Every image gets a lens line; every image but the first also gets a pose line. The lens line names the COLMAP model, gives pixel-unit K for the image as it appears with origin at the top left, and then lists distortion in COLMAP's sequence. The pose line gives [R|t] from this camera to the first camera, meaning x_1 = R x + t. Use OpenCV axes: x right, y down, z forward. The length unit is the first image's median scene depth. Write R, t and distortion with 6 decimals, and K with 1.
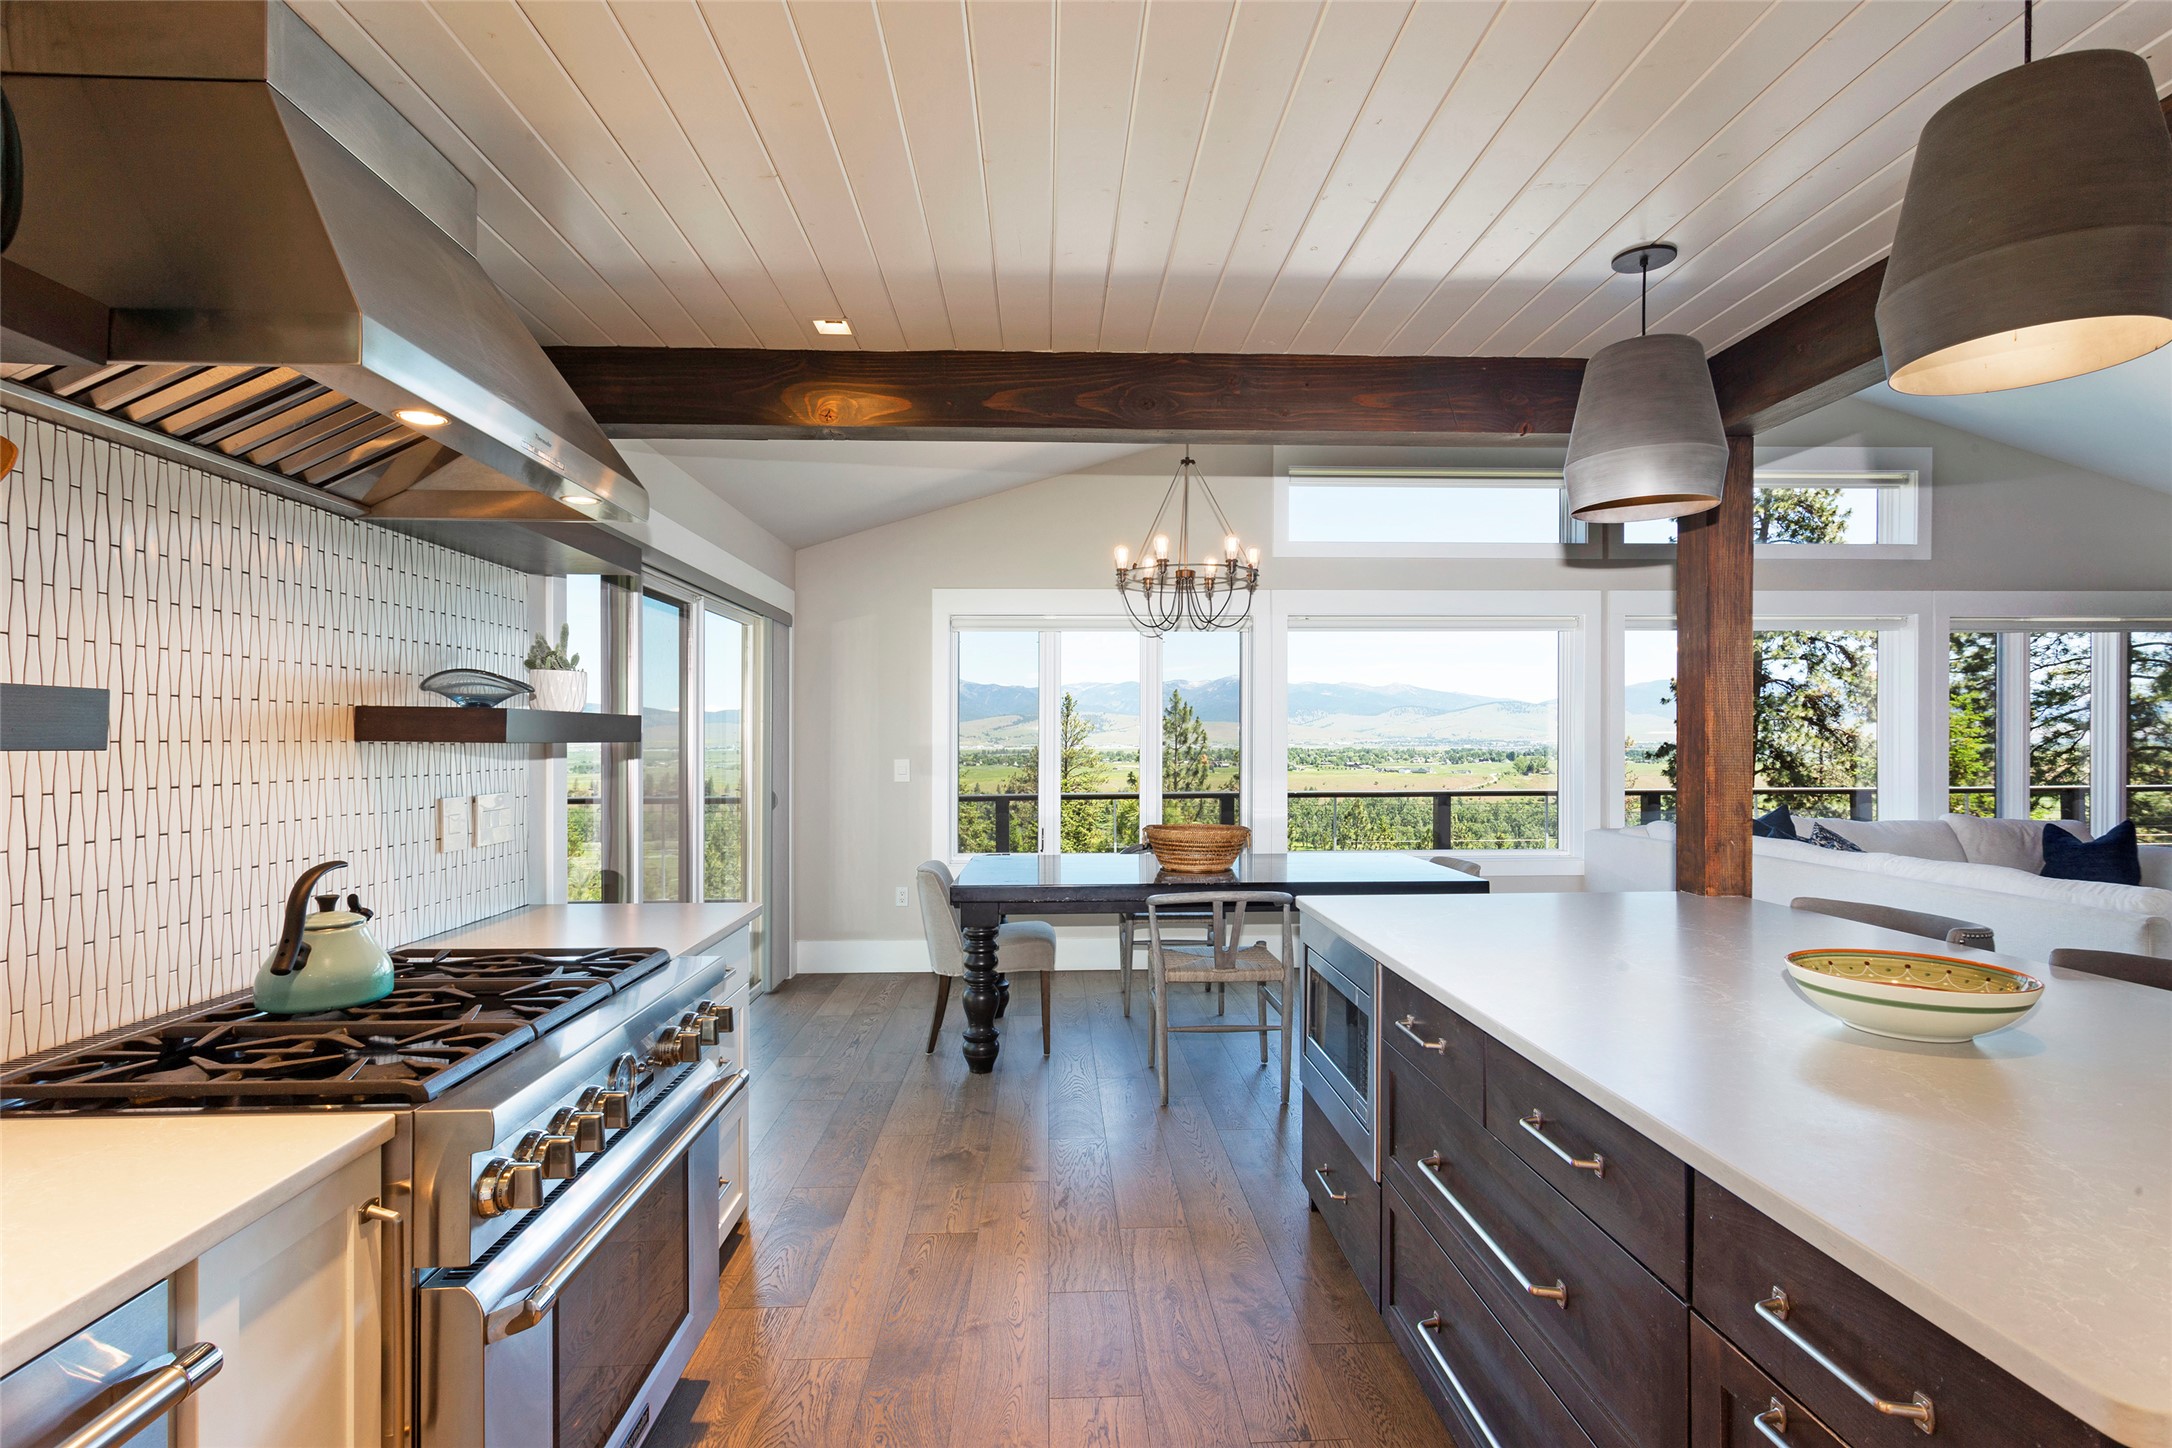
lens RADIAL K [[1034.3, 0, 1085.9], [0, 1034.3, 740.7], [0, 0, 1]] dist [-0.001623, -0.000320]
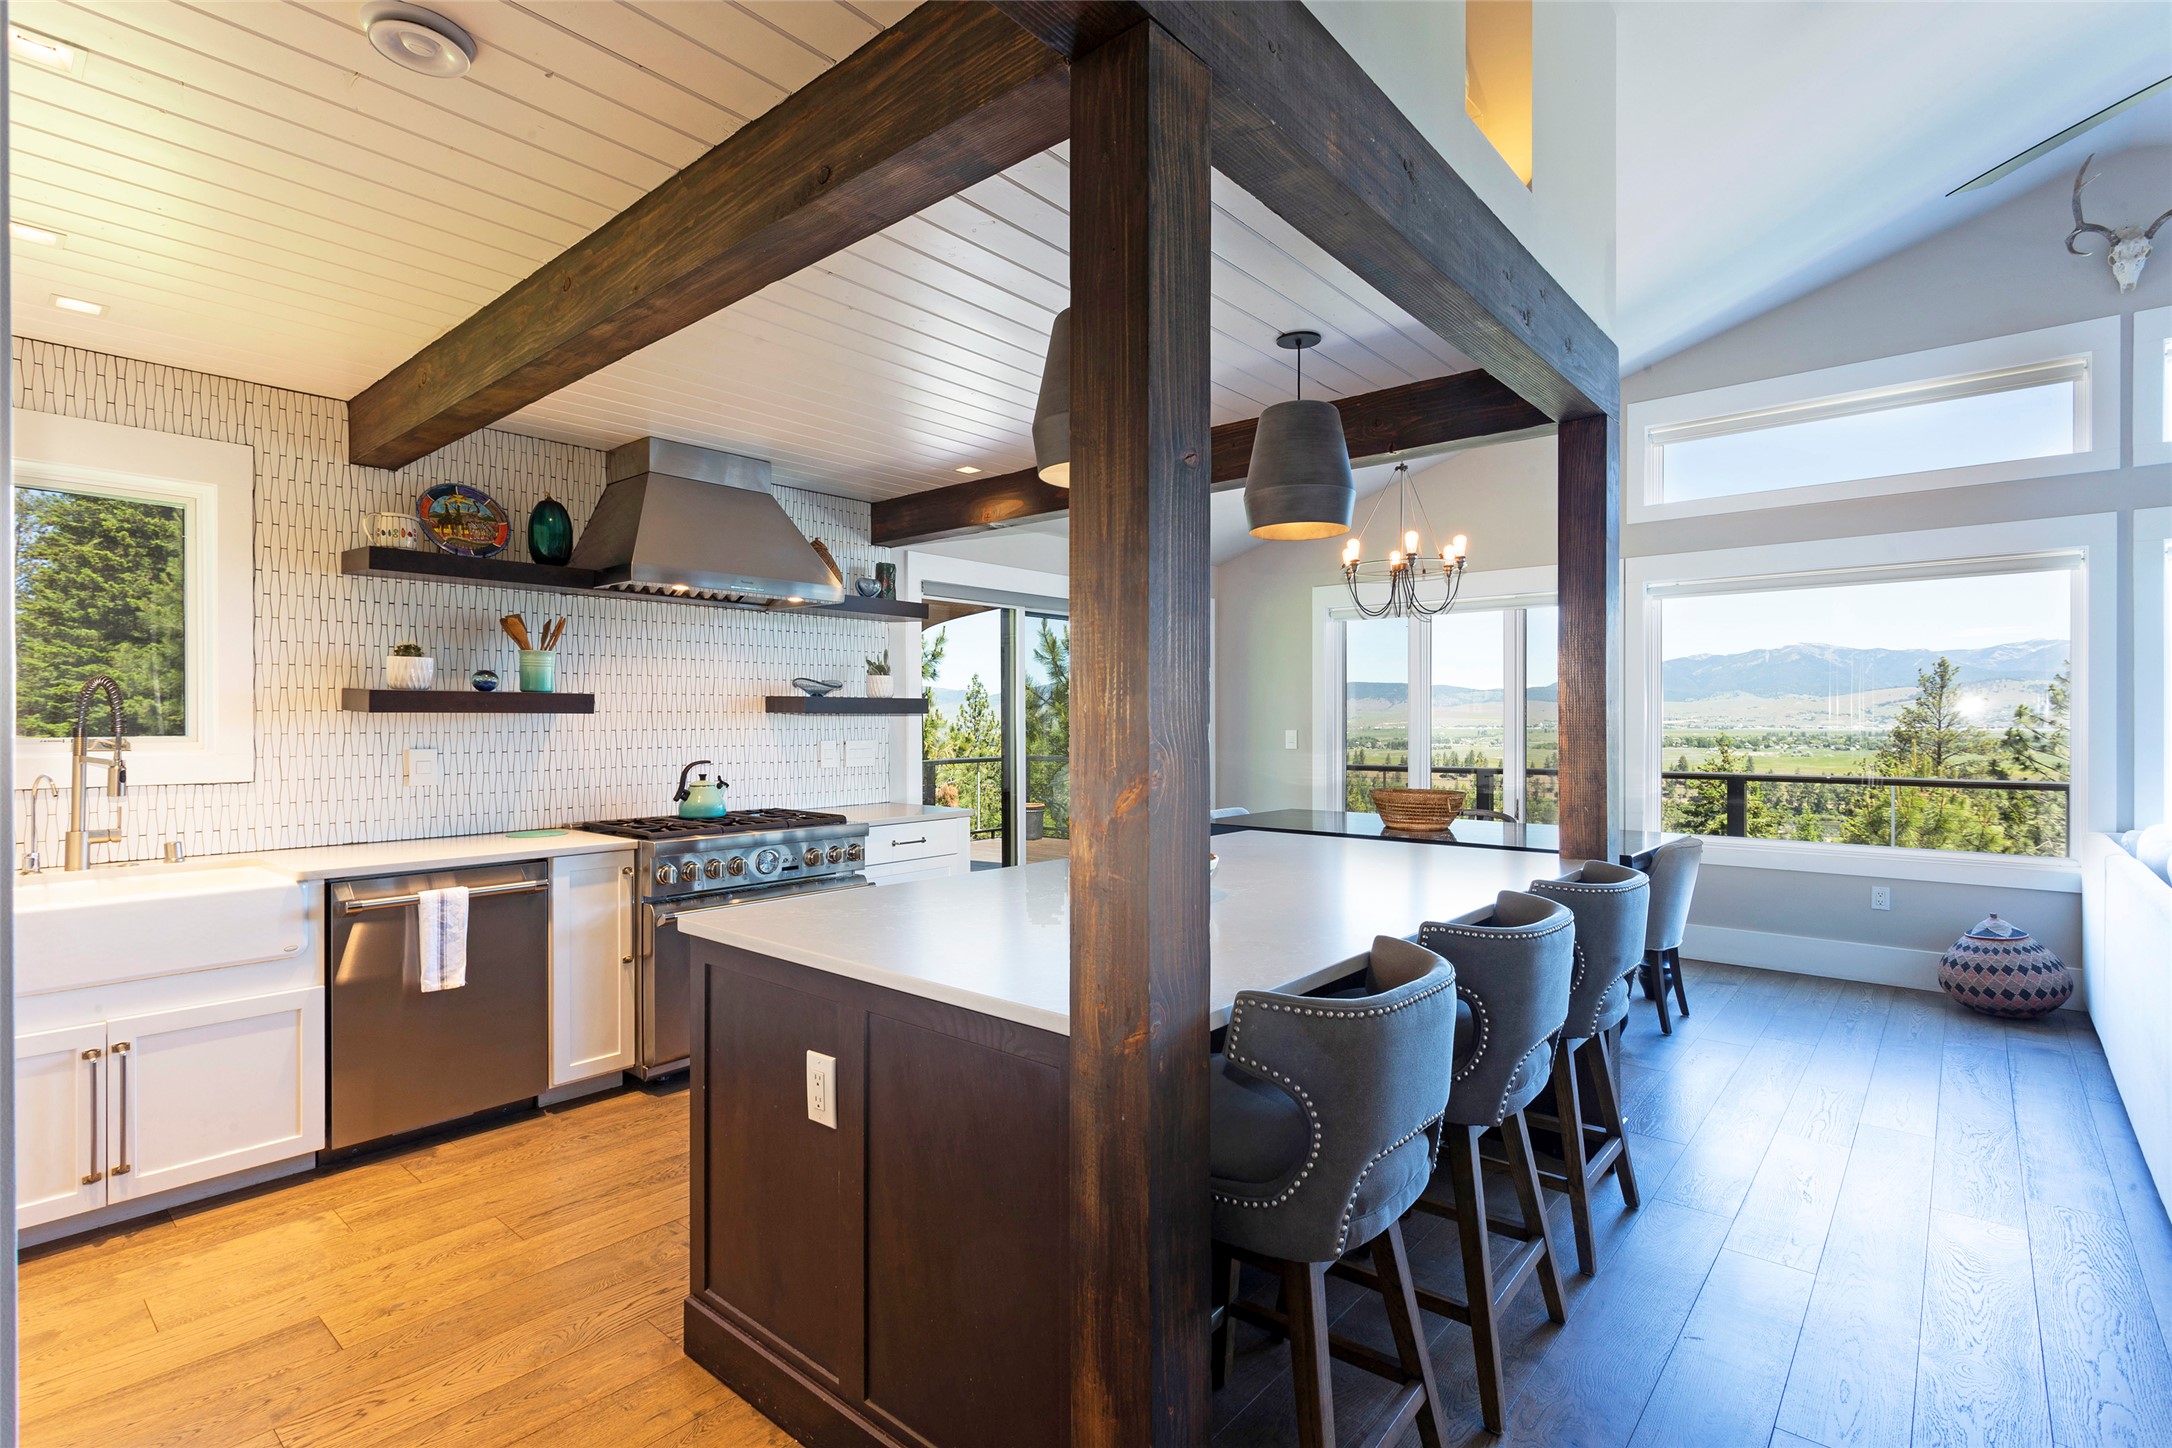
lens RADIAL K [[1034.3, 0, 1085.9], [0, 1034.3, 740.7], [0, 0, 1]] dist [-0.001623, -0.000320]
pose [[0.734375, 0.014994, -0.678579, 0.582862], [-0.000810, 0.999775, 0.021215, 0.006072], [0.678744, -0.015031, 0.734221, -0.070727]]
